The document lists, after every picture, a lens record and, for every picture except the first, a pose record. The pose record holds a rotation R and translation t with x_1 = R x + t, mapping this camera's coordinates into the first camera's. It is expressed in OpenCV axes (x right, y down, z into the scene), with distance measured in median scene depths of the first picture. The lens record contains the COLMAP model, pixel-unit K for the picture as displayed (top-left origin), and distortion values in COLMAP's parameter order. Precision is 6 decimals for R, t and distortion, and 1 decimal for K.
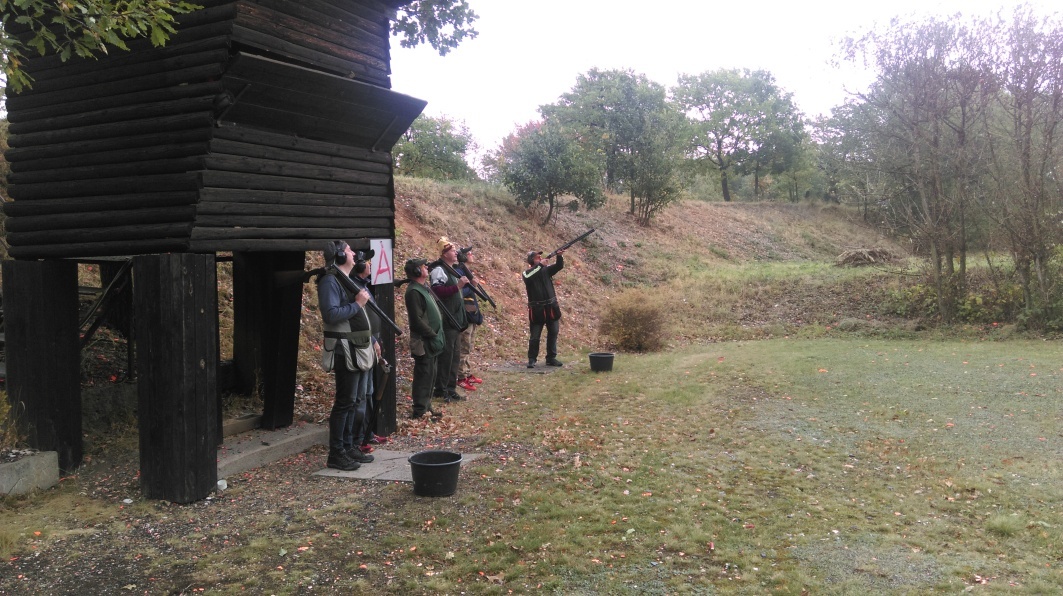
lens RADIAL K [[868.8, 0, 536.8], [0, 868.8, 297.0], [0, 0, 1]] dist [0.114941, -0.205222]
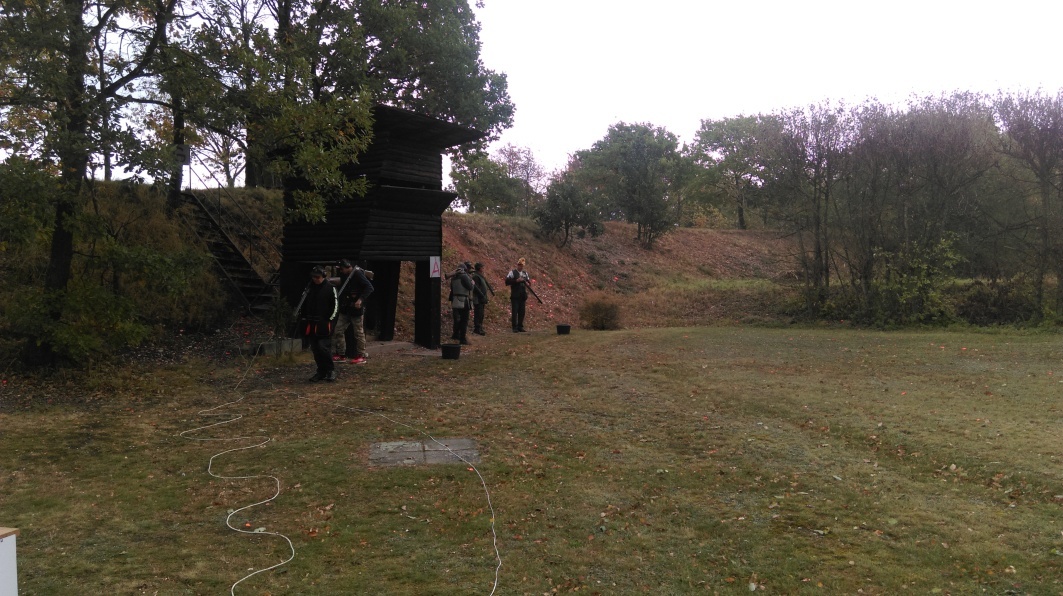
lens RADIAL K [[868.8, 0, 536.8], [0, 868.8, 297.0], [0, 0, 1]] dist [0.114941, -0.205222]
pose [[0.996016, 0.026601, -0.085110, 0.095983], [-0.028172, 0.999453, -0.017315, 0.023811], [0.084603, 0.019644, 0.996221, -0.417362]]
